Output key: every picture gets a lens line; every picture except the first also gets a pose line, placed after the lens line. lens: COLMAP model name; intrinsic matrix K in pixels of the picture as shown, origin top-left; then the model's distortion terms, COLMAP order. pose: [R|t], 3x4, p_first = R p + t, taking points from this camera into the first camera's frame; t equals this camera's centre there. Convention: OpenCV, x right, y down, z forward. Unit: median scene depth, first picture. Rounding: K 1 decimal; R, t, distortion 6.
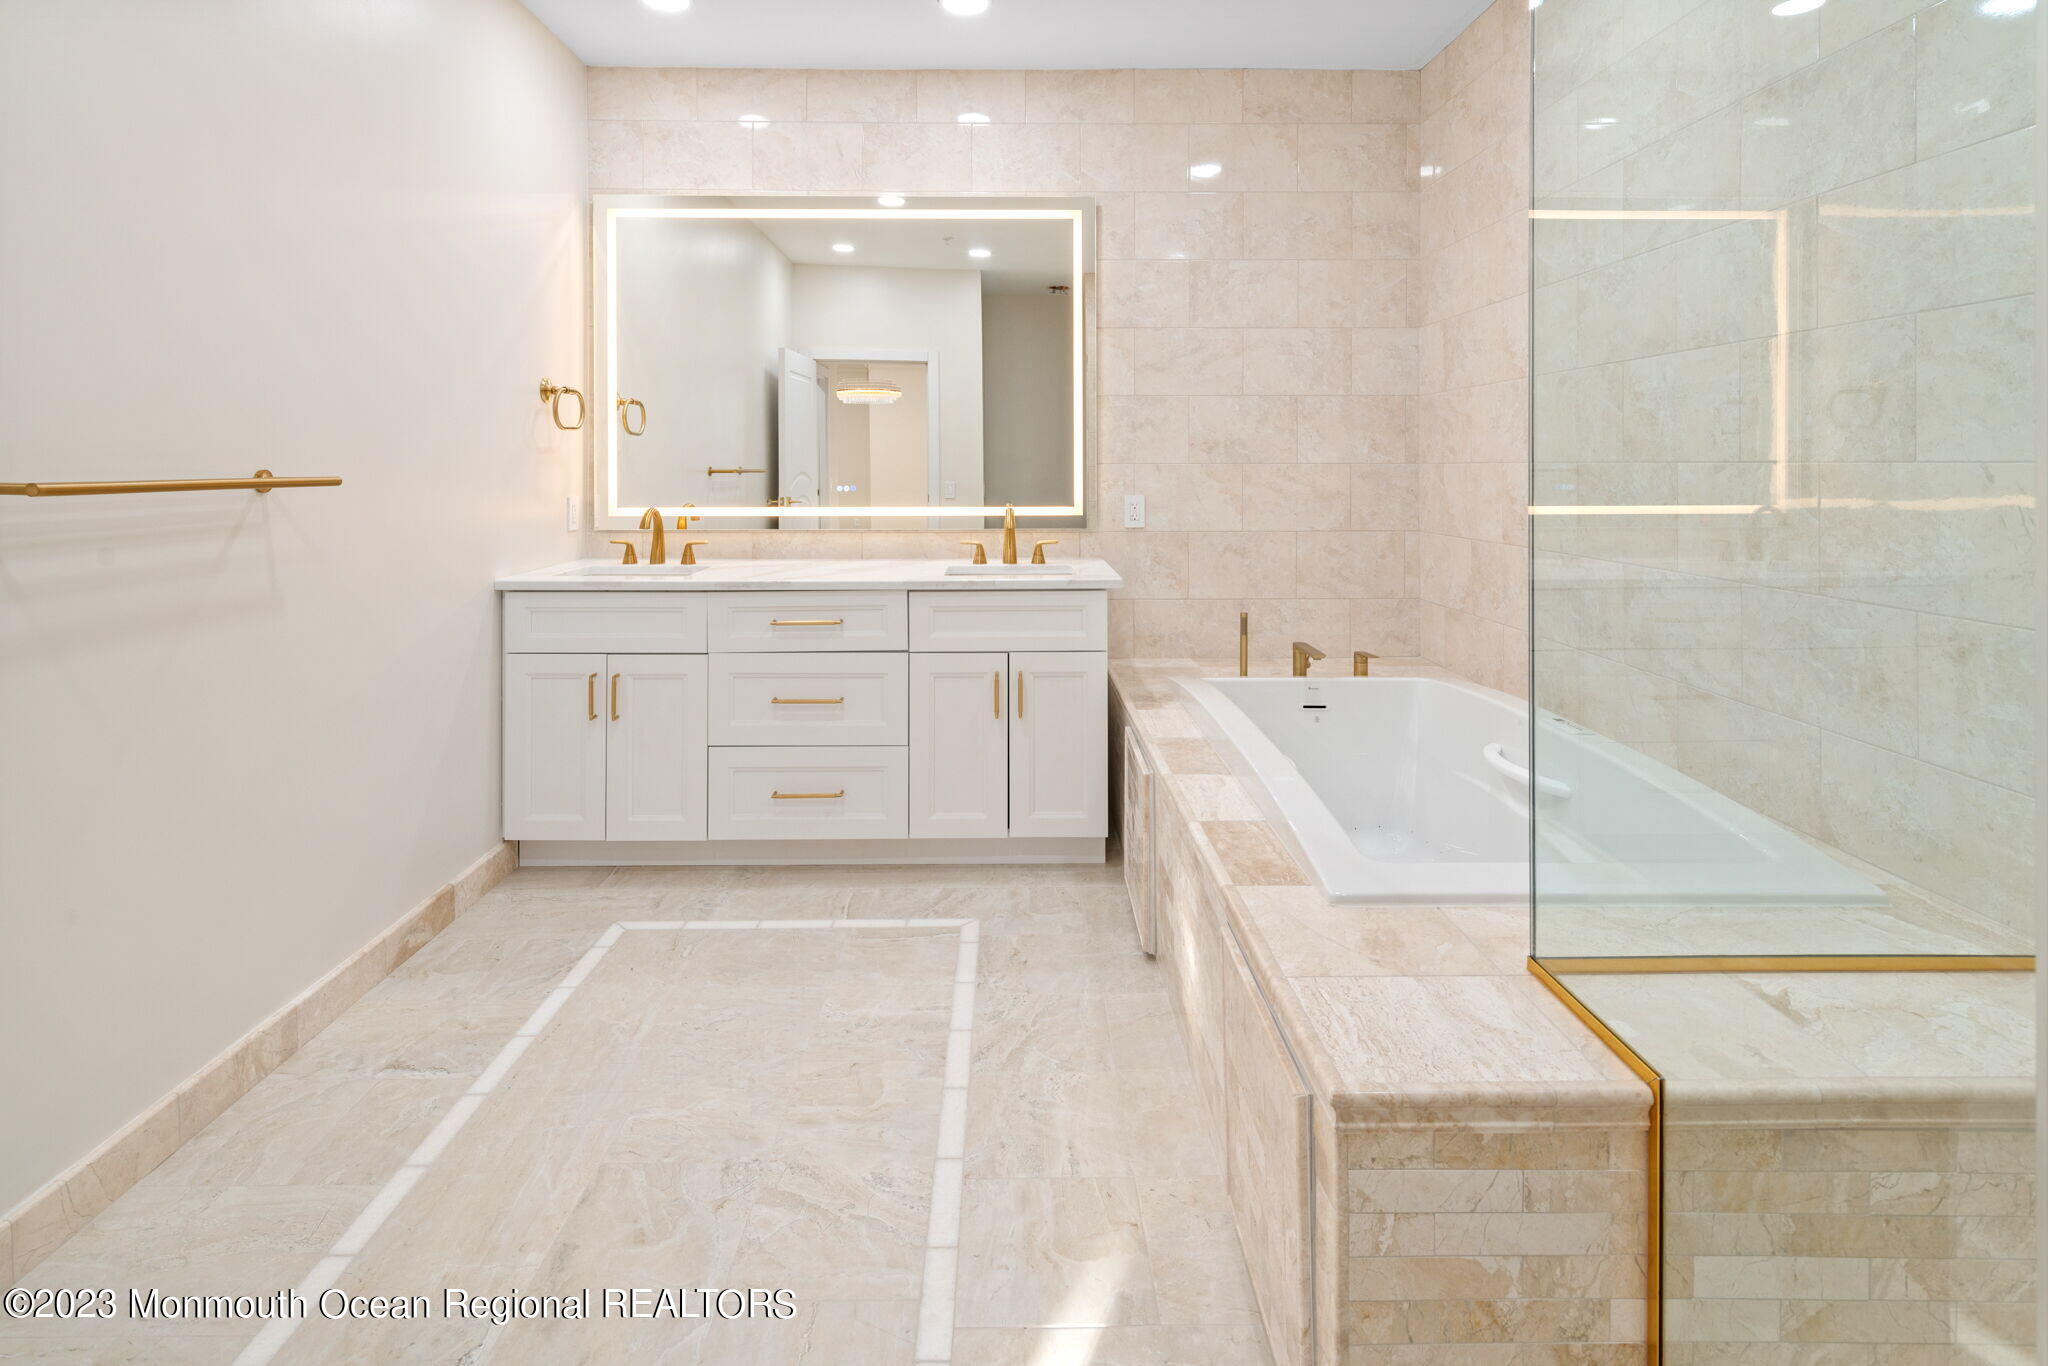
lens RADIAL K [[1002.3, 0, 1003.7], [0, 1002.3, 461.8], [0, 0, 1]] dist [0.006637, -0.005244]
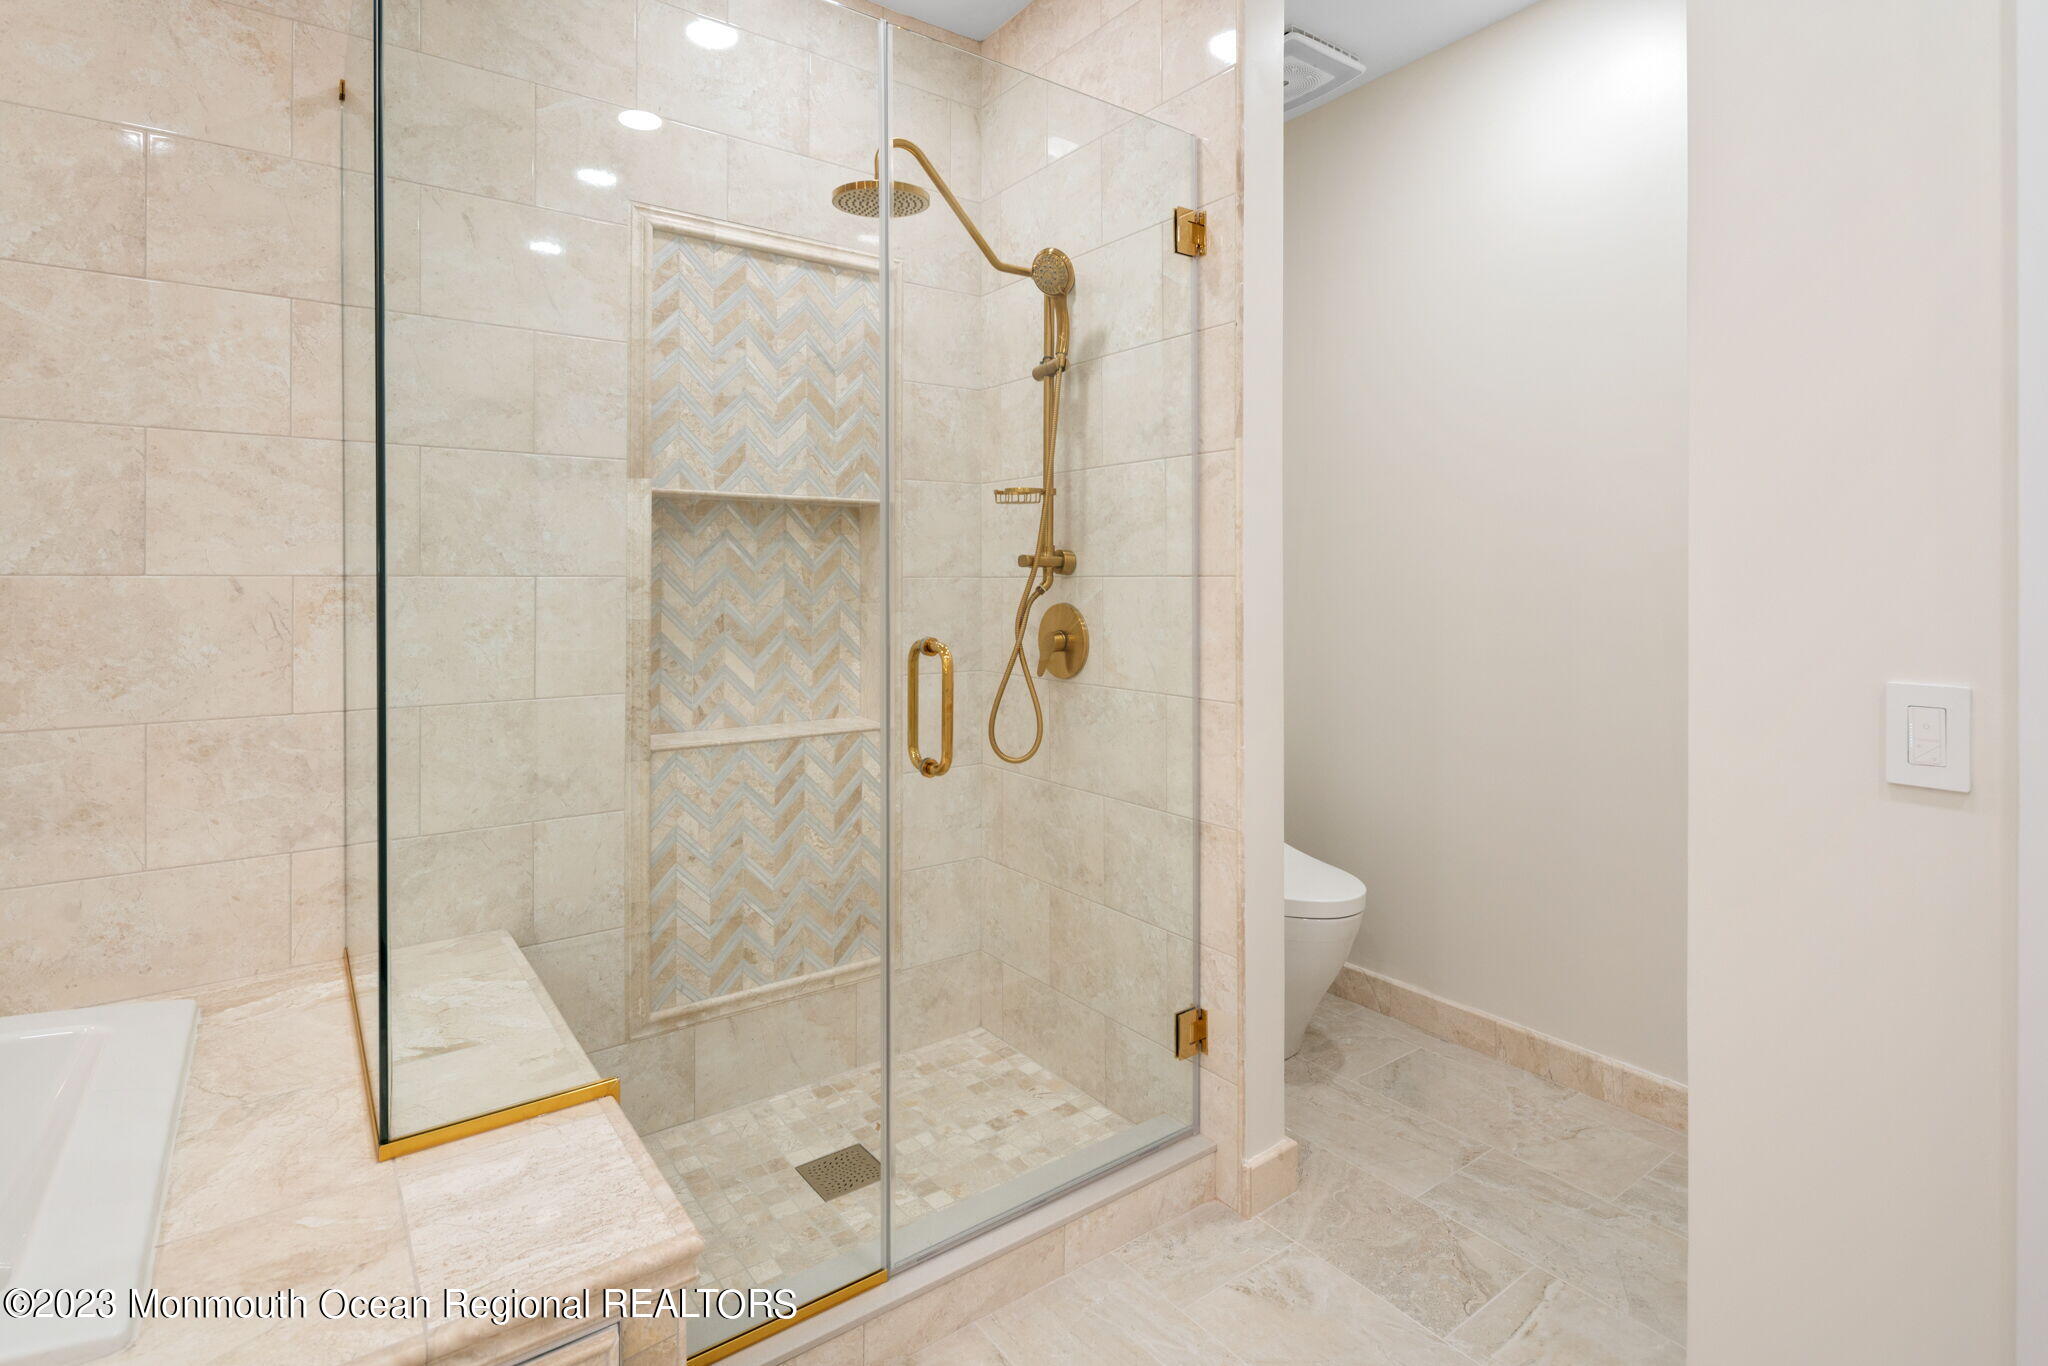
lens RADIAL K [[1002.3, 0, 1006.0], [0, 1002.3, 576.2], [0, 0, 1]] dist [0.006637, -0.005244]
pose [[-0.595113, 0.005151, 0.803626, -0.226192], [-0.000396, 0.999977, -0.006703, 0.004121], [-0.803642, -0.004308, -0.595097, 0.496786]]
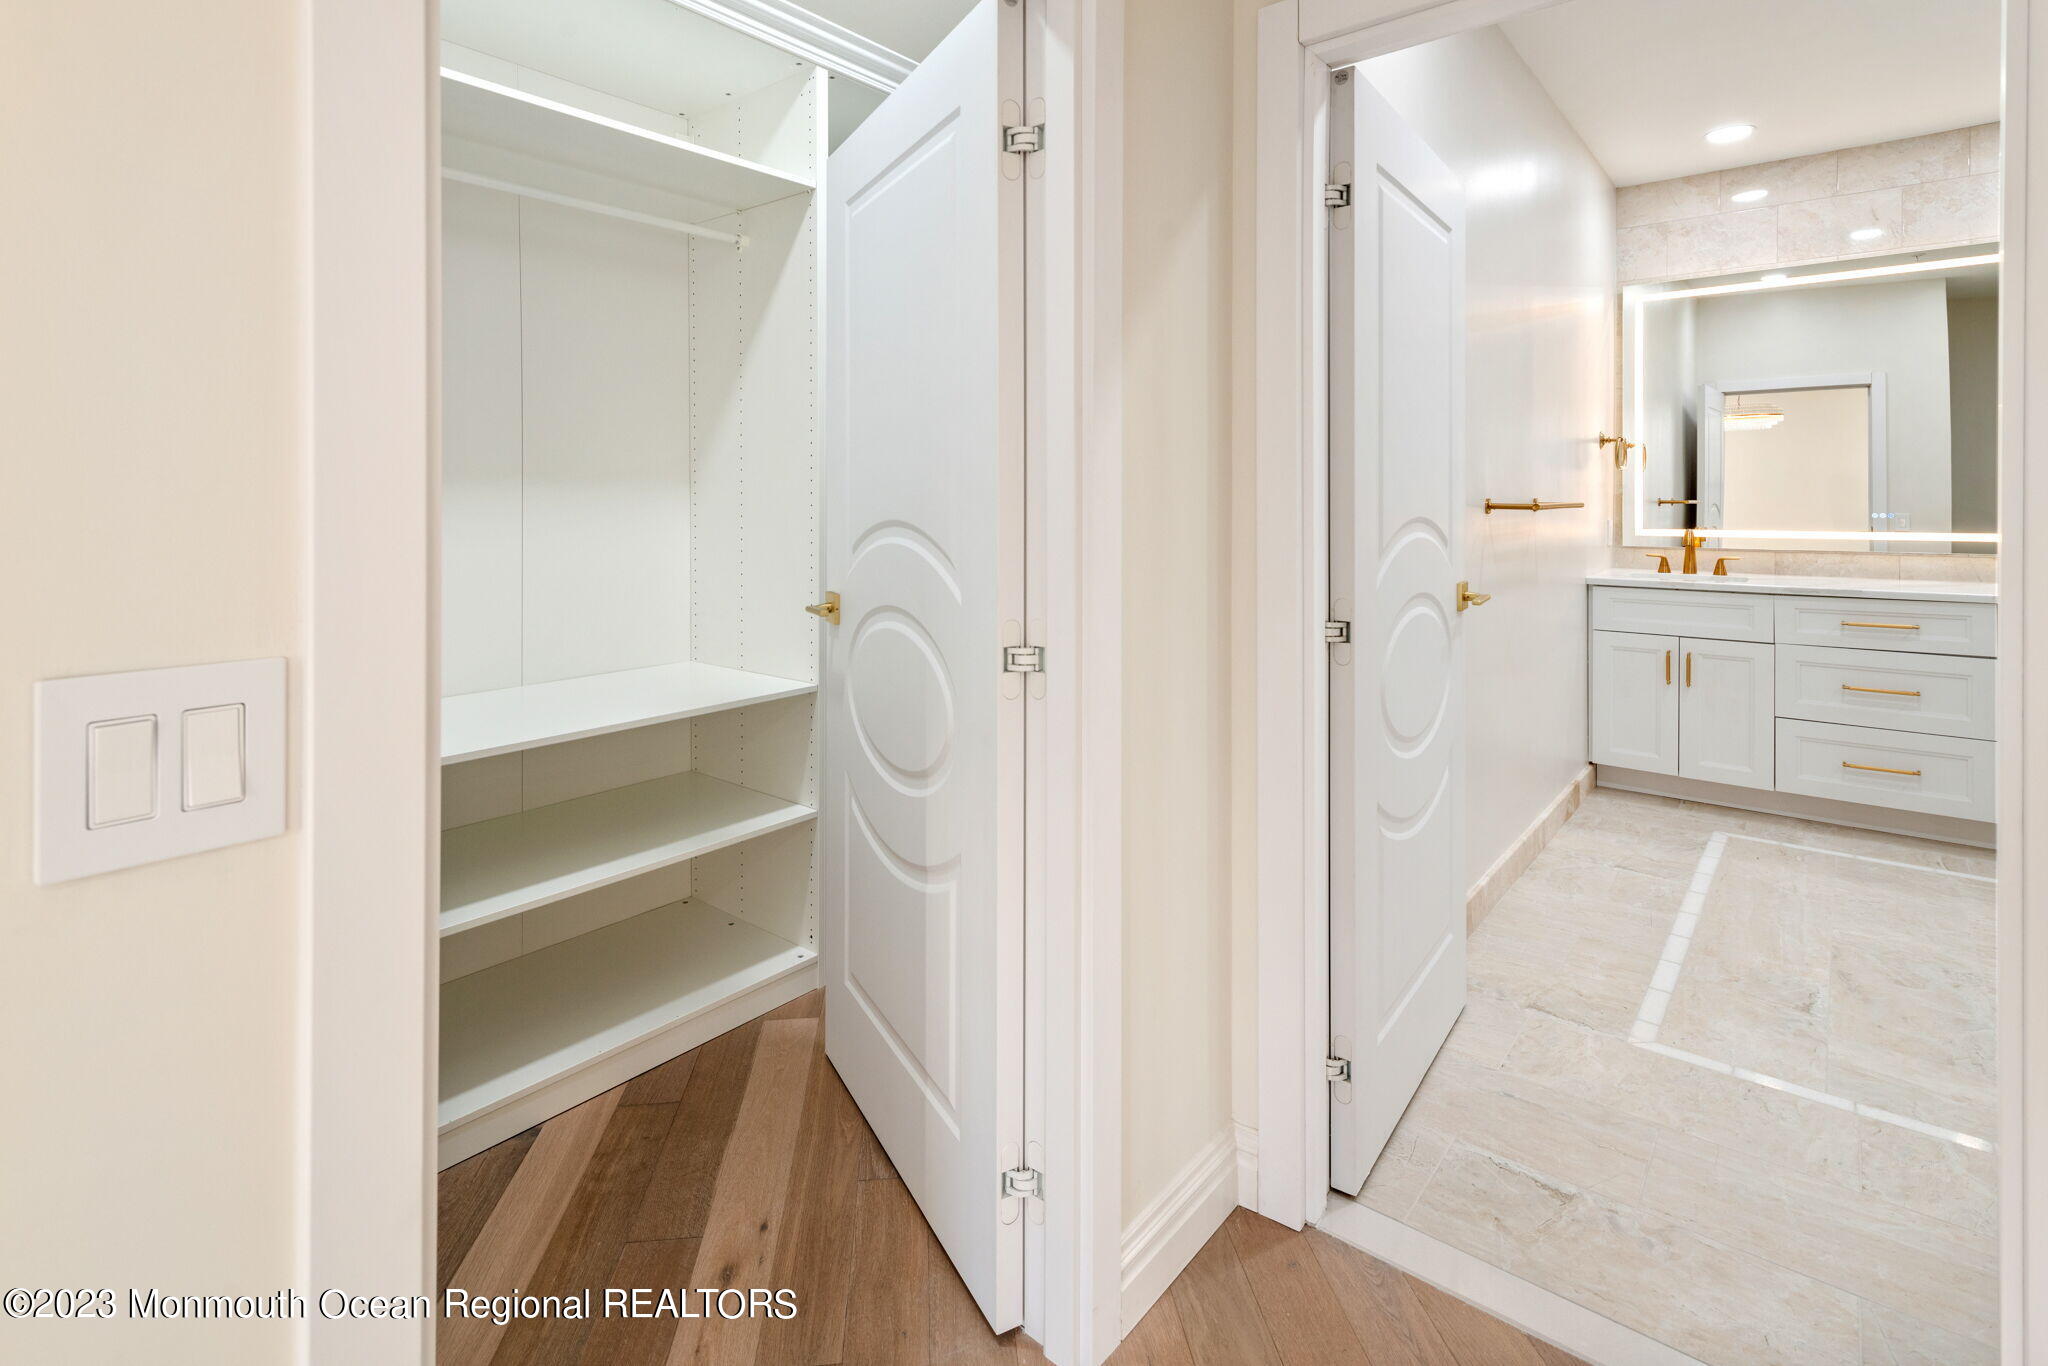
lens RADIAL K [[1002.3, 0, 1011.6], [0, 1002.3, 507.8], [0, 0, 1]] dist [0.006637, -0.005244]
pose [[0.773709, 0.006219, -0.633510, -0.239004], [0.003373, 0.999897, 0.013935, -0.002162], [0.633532, -0.012918, 0.773609, -0.600167]]
